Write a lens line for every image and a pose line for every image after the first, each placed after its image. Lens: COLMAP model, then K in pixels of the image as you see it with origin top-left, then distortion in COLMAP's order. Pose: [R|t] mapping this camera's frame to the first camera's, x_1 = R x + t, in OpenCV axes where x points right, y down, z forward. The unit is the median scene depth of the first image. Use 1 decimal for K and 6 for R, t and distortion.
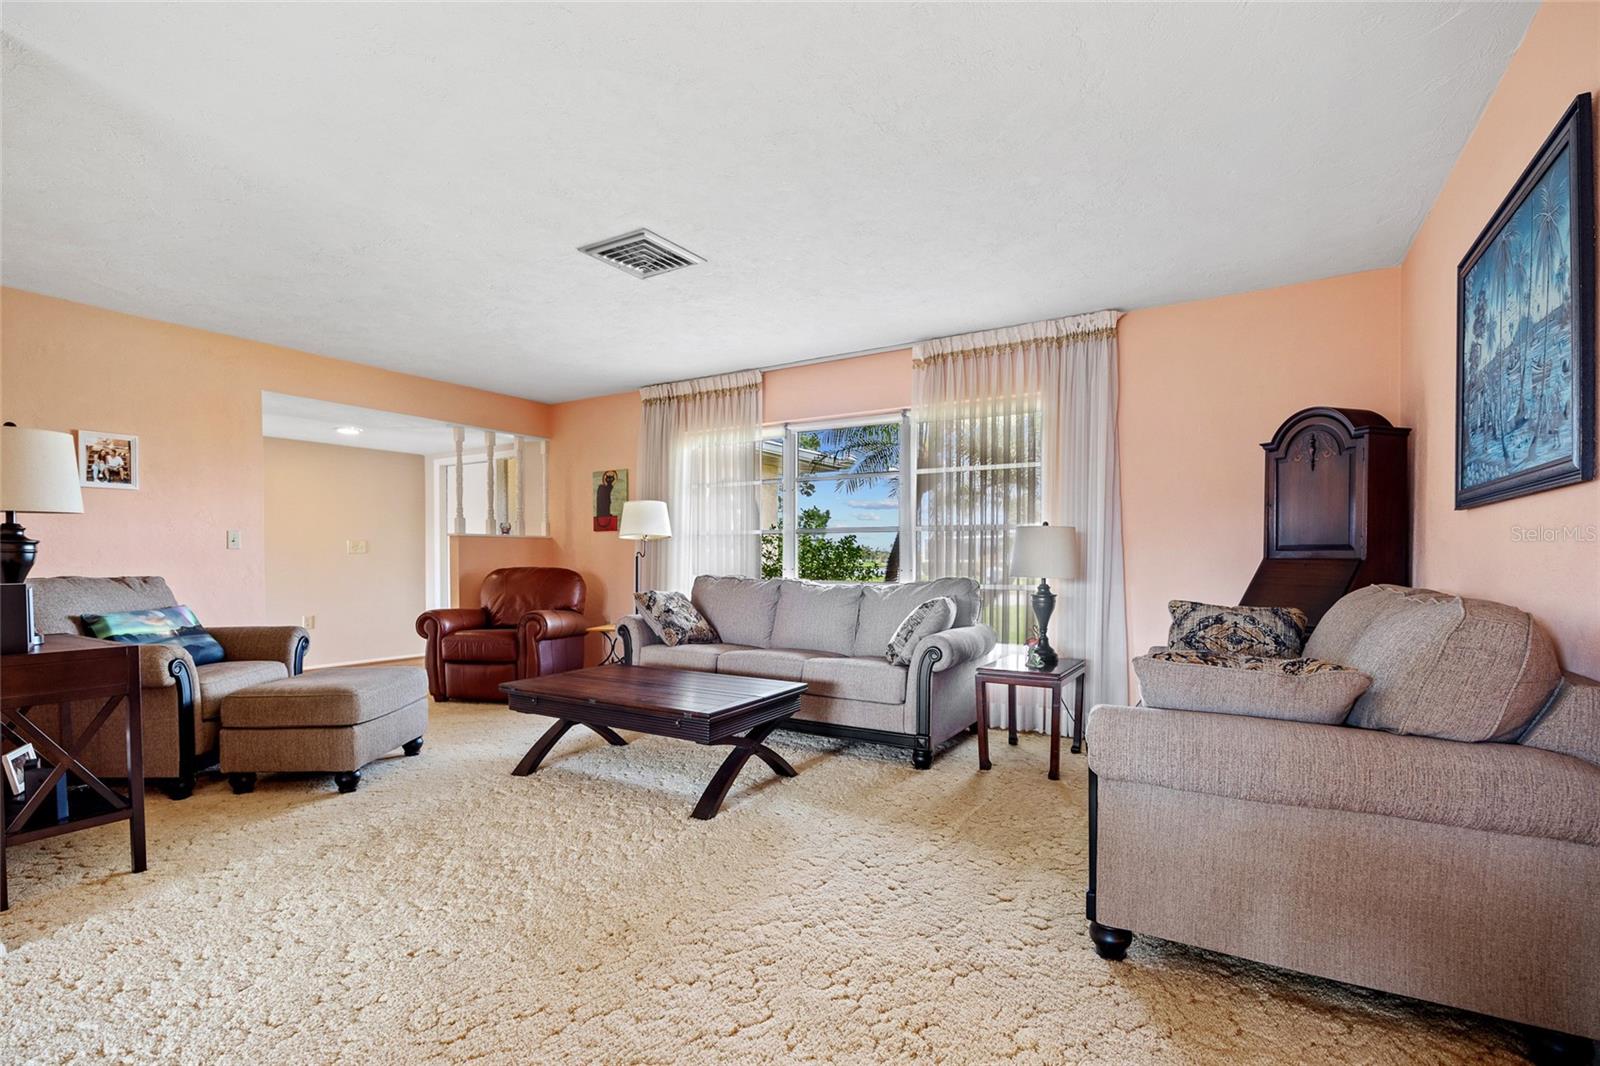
lens RADIAL K [[731.9, 0, 809.2], [0, 731.9, 567.9], [0, 0, 1]] dist [-0.014145, 0.000454]
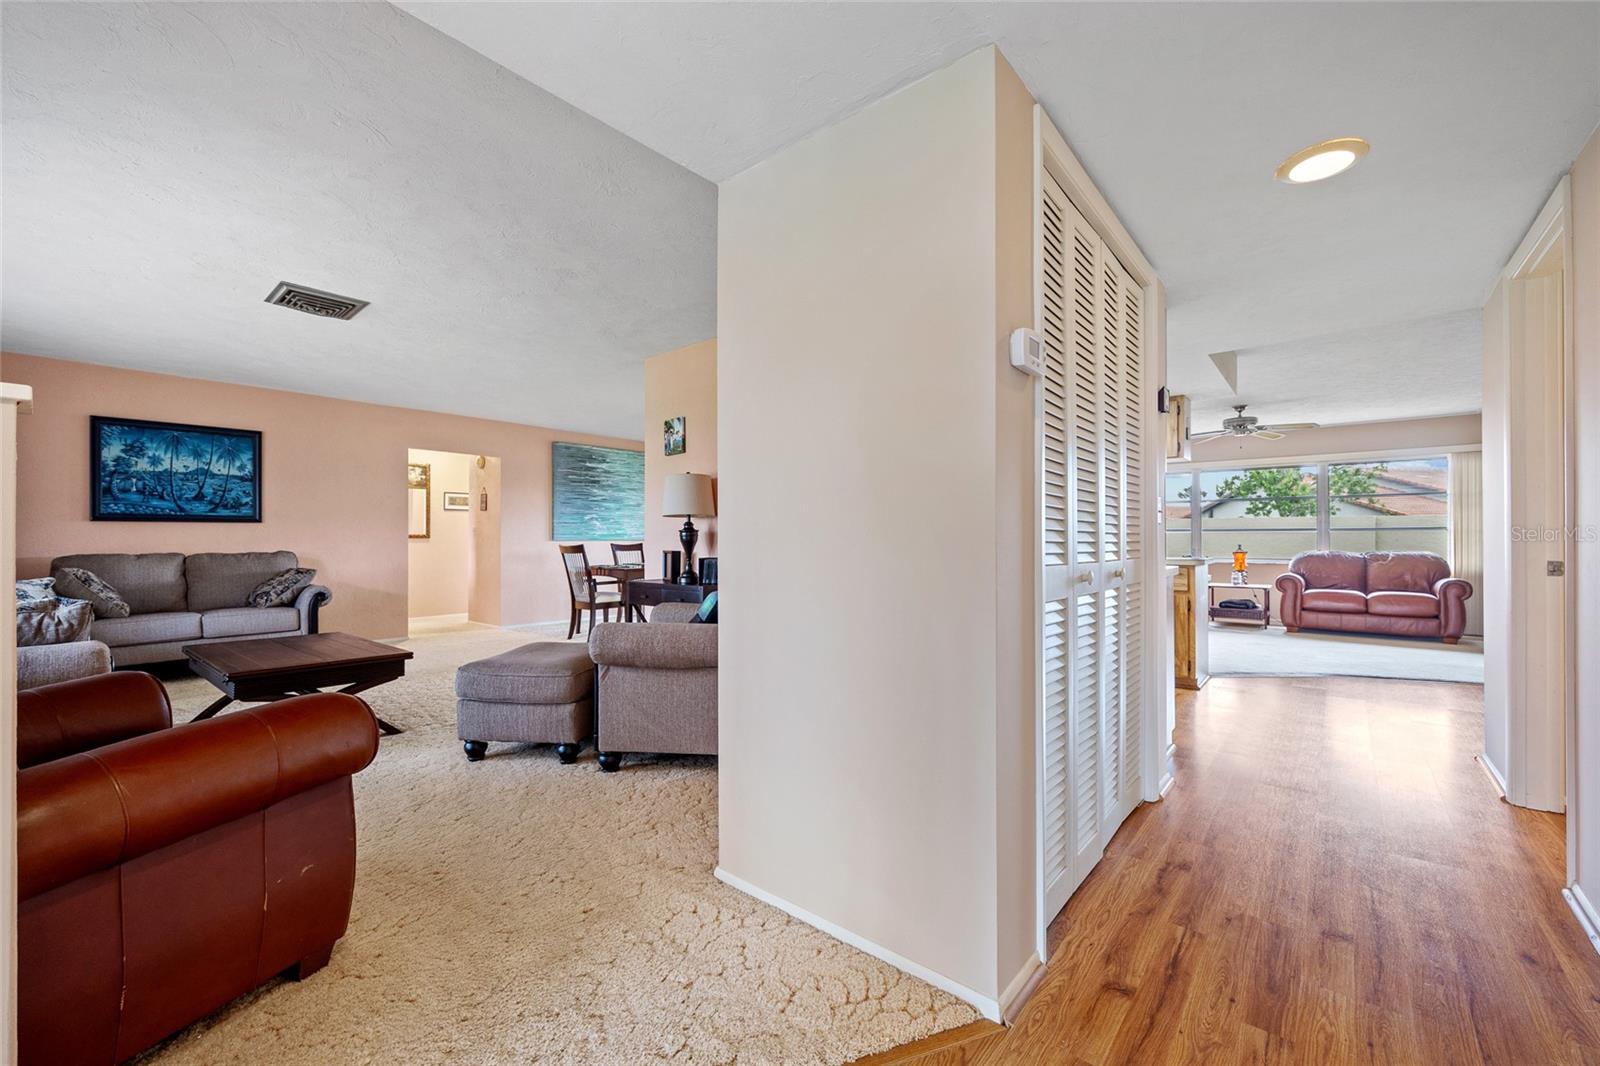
lens RADIAL K [[640.5, 0, 795.2], [0, 640.5, 545.4], [0, 0, 1]] dist [-0.000663, -0.000403]
pose [[-0.987394, 0.003373, 0.158246, -1.121711], [0.007597, 0.999631, 0.026095, -0.025890], [-0.158100, 0.026968, -0.987055, 1.809838]]
